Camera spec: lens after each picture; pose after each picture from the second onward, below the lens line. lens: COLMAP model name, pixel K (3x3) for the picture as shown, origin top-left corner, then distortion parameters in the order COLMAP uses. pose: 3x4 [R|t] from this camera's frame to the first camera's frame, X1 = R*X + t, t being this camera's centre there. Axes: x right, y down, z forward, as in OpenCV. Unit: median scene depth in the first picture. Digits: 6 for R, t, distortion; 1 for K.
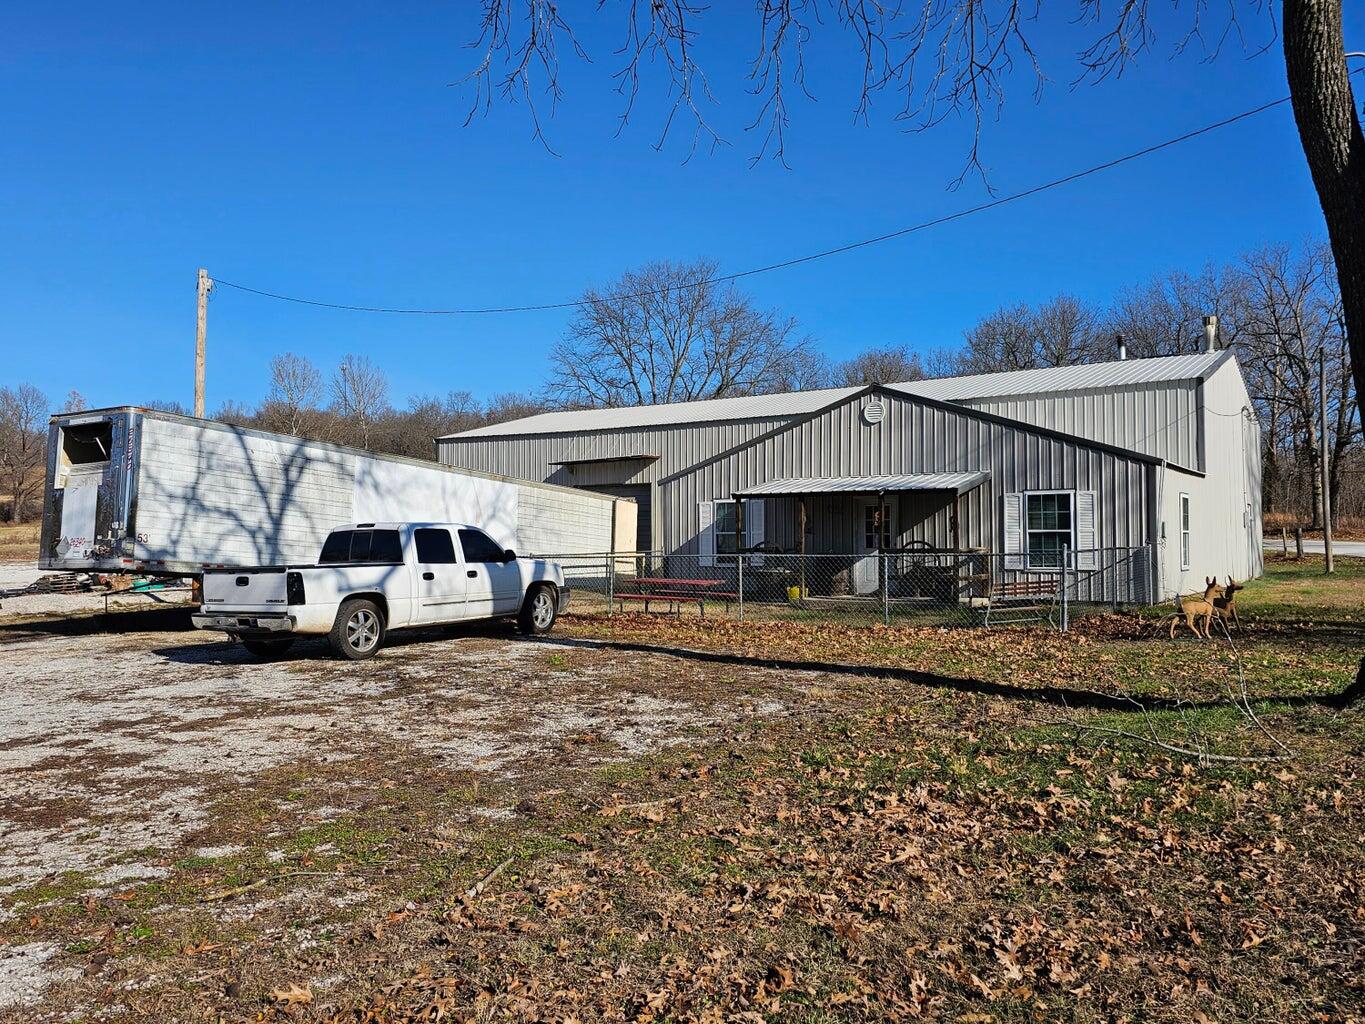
lens RADIAL K [[1106.1, 0, 686.2], [0, 1106.1, 514.5], [0, 0, 1]] dist [0.074145, -0.068762]
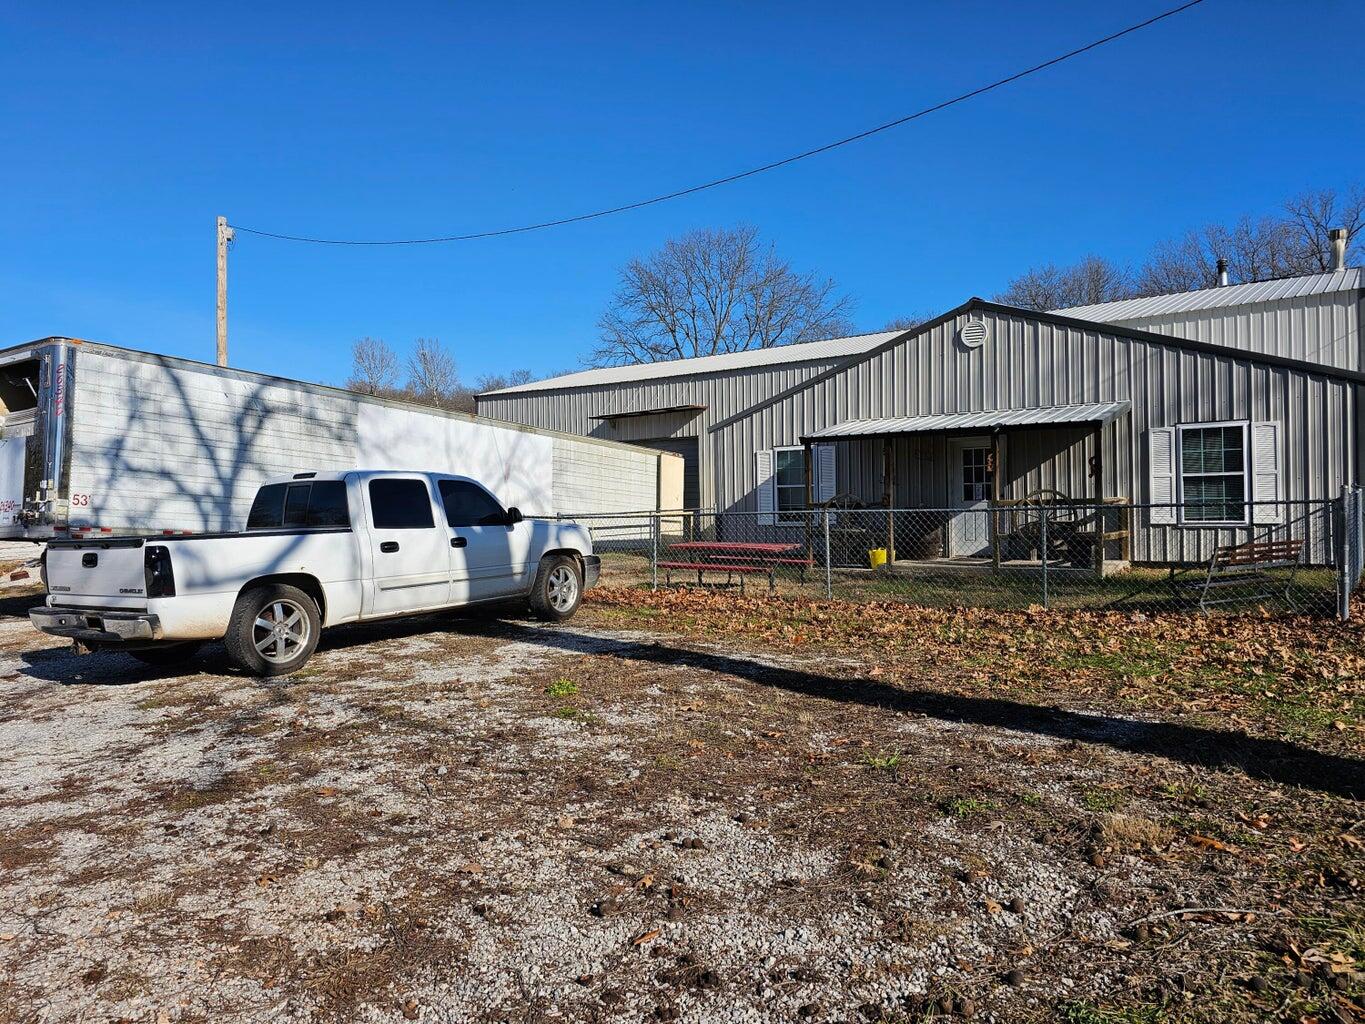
lens RADIAL K [[973.7, 0, 669.7], [0, 973.7, 522.1], [0, 0, 1]] dist [0.061571, -0.048613]
pose [[0.998272, -0.013415, -0.057219, -0.014469], [0.015995, 0.998865, 0.044871, 0.009958], [0.056552, -0.045709, 0.997353, 0.259643]]
